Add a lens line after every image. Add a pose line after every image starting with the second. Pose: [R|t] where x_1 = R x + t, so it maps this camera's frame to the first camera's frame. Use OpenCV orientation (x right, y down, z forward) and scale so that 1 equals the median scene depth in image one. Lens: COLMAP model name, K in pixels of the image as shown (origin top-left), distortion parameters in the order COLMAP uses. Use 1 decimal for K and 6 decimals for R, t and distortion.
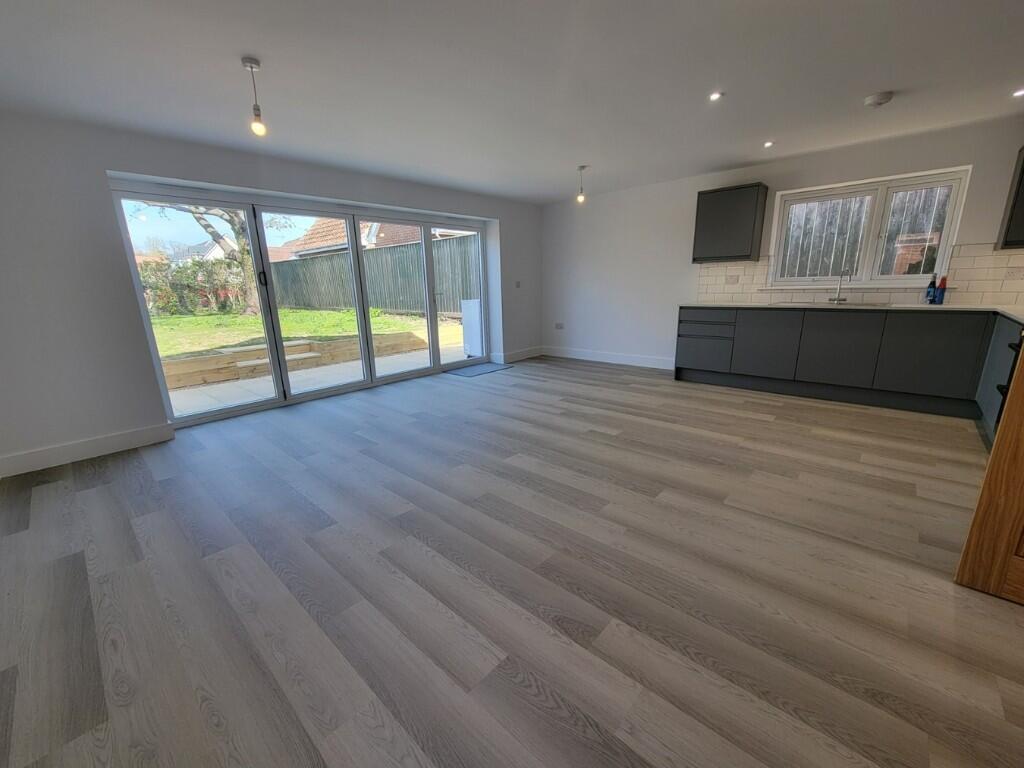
lens RADIAL K [[420.4, 0, 509.5], [0, 420.4, 393.5], [0, 0, 1]] dist [0.001426, 0.000311]
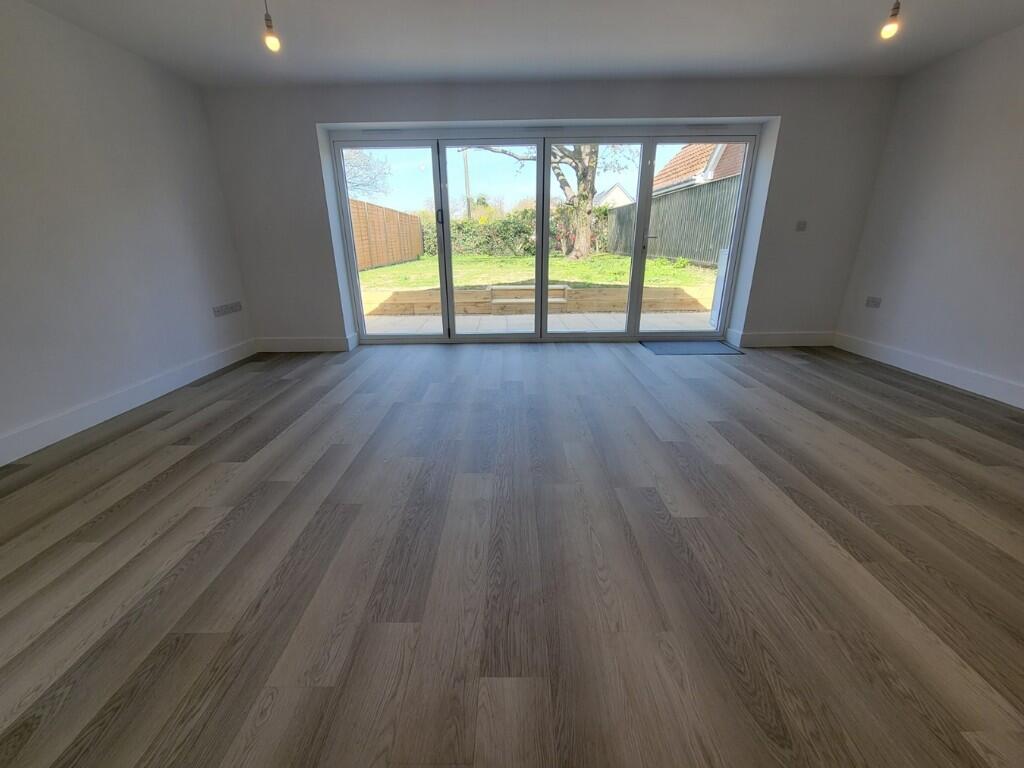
lens RADIAL K [[420.4, 0, 509.5], [0, 420.4, 393.5], [0, 0, 1]] dist [0.001426, 0.000311]
pose [[0.671905, 0.274179, -0.688019, 0.314240], [-0.196102, 0.961659, 0.191716, -0.078076], [0.714204, 0.006107, 0.699911, 0.361256]]
